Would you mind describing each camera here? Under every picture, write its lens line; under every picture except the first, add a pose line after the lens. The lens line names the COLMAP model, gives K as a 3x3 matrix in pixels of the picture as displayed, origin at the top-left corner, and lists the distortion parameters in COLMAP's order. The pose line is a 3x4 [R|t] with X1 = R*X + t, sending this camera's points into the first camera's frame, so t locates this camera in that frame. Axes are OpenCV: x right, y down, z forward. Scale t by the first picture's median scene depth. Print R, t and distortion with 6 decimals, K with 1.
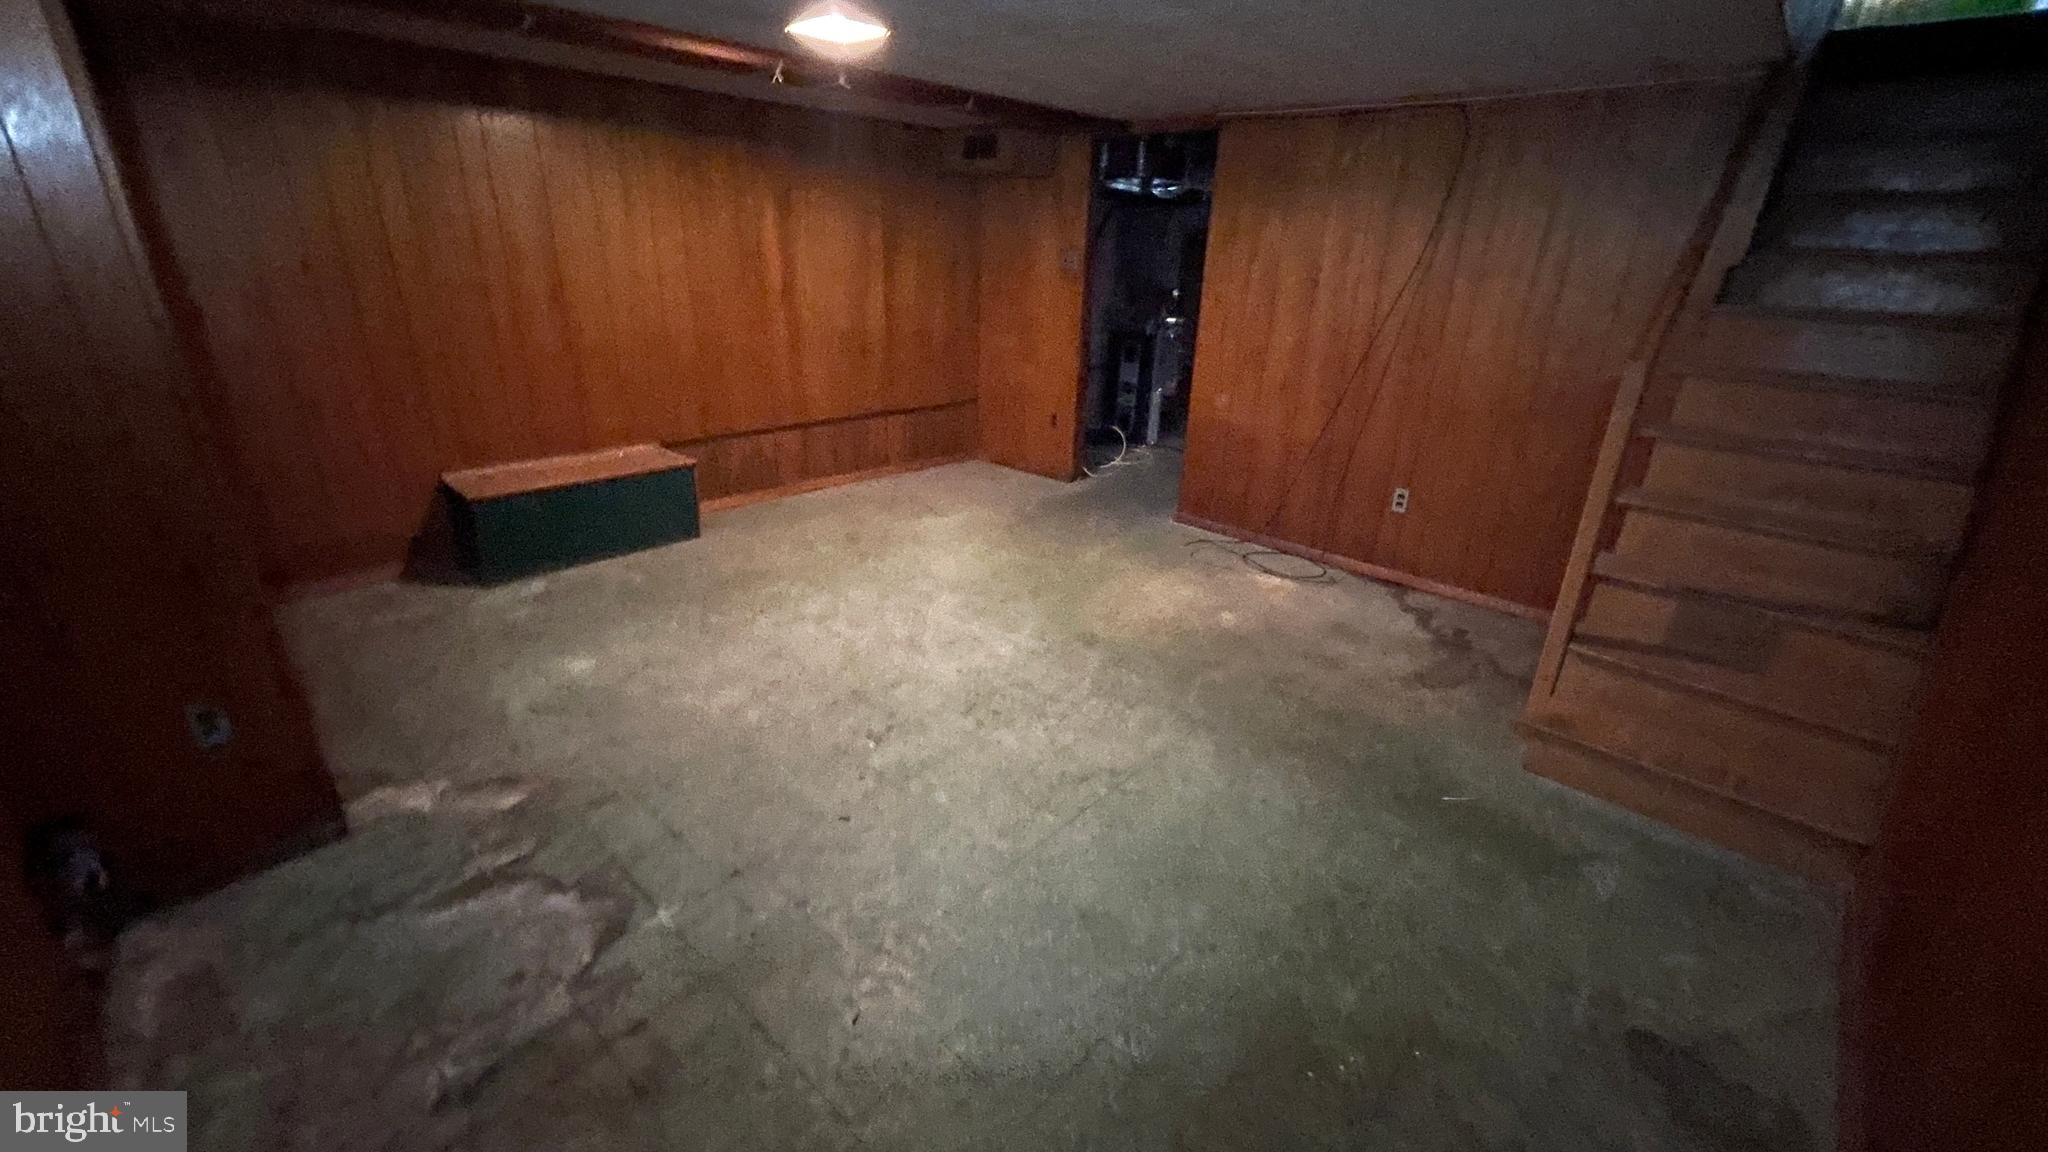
lens RADIAL K [[834.0, 0, 1020.3], [0, 834.0, 573.8], [0, 0, 1]] dist [0.000239, 0.001511]
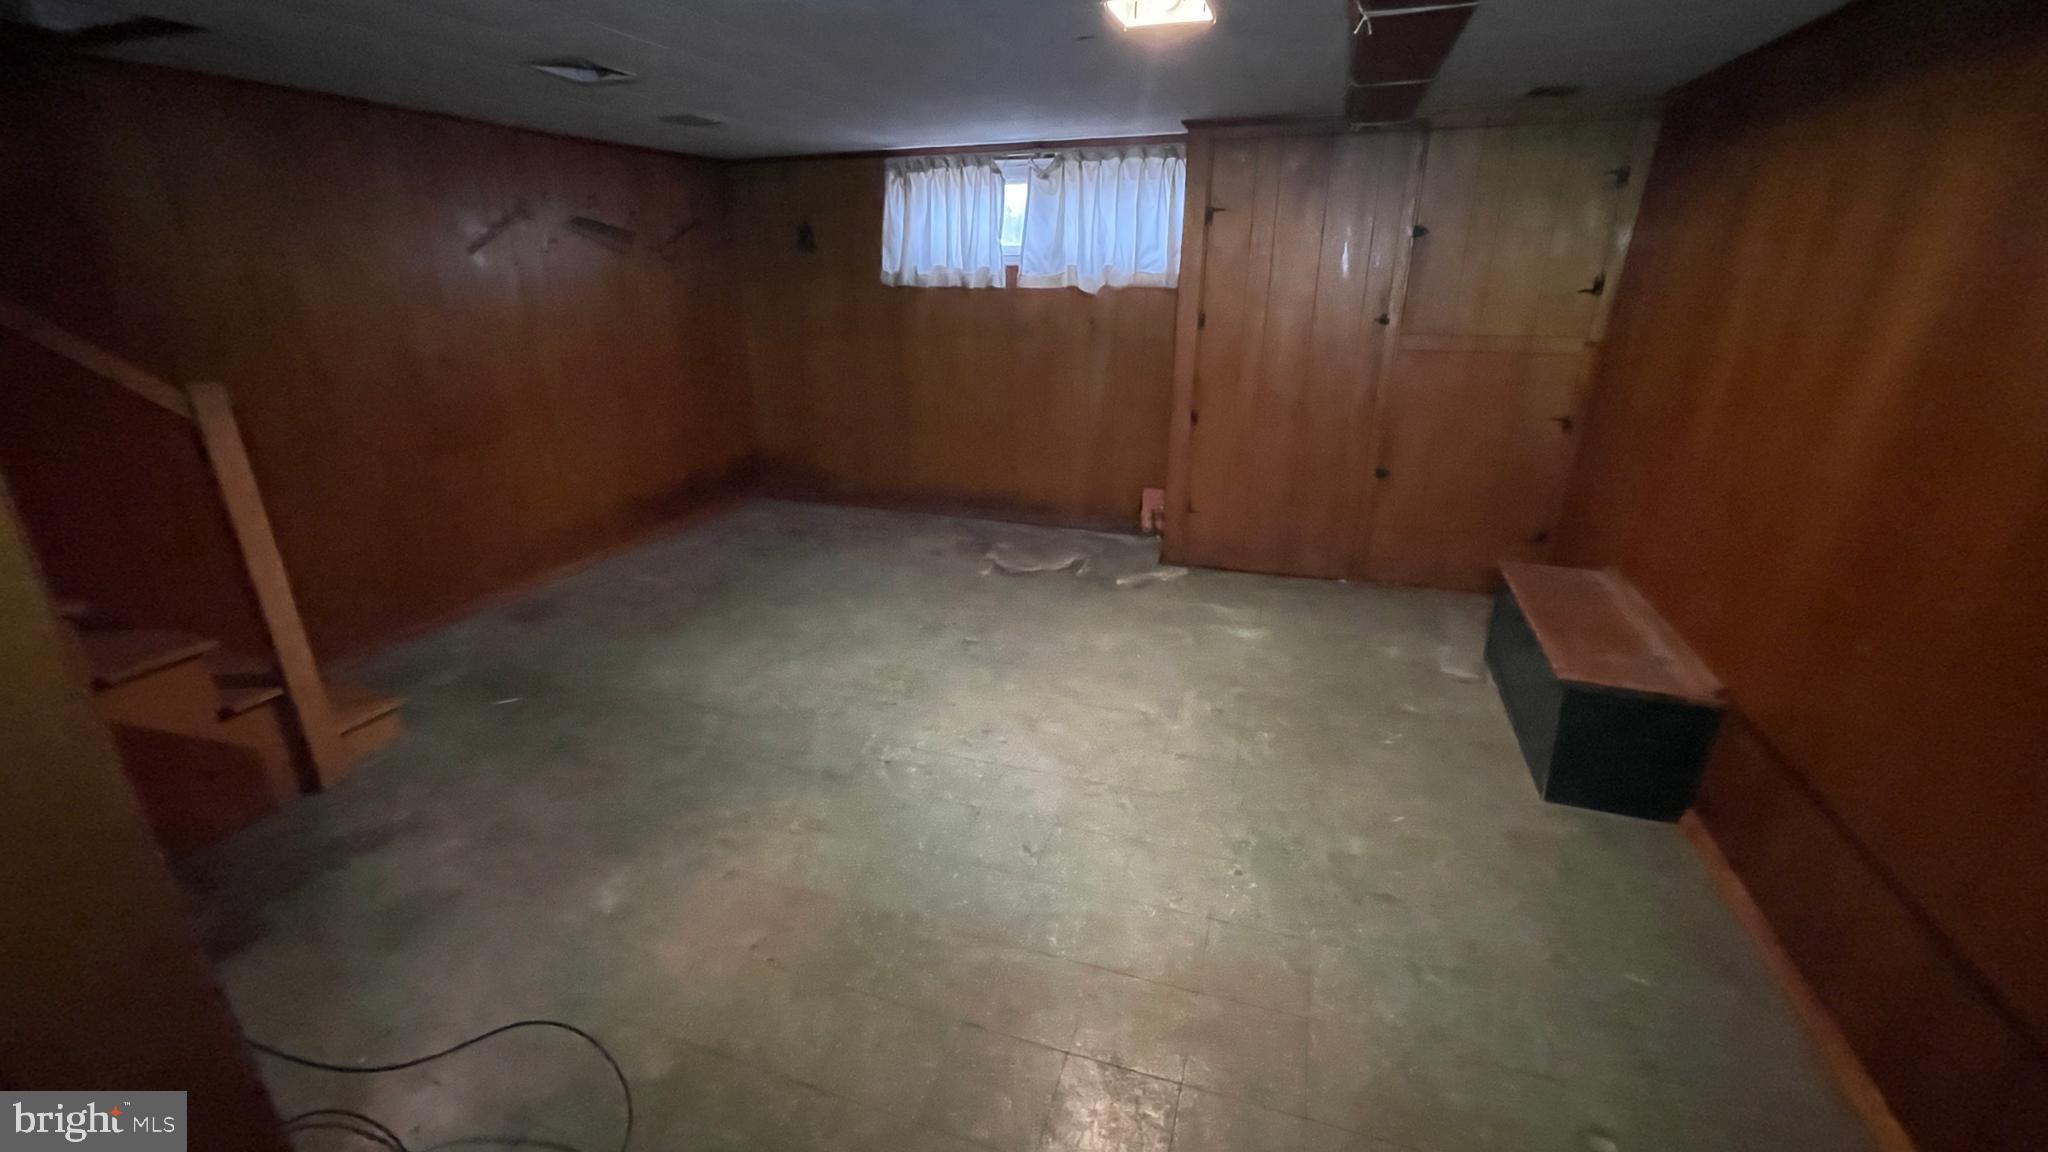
lens RADIAL K [[834.0, 0, 1024.0], [0, 834.0, 576.2], [0, 0, 1]] dist [0.000239, 0.001511]
pose [[-0.917729, 0.111365, -0.381276, 0.219784], [-0.171538, 0.754647, 0.633311, -0.670831], [0.358257, 0.646611, -0.673458, 1.666915]]
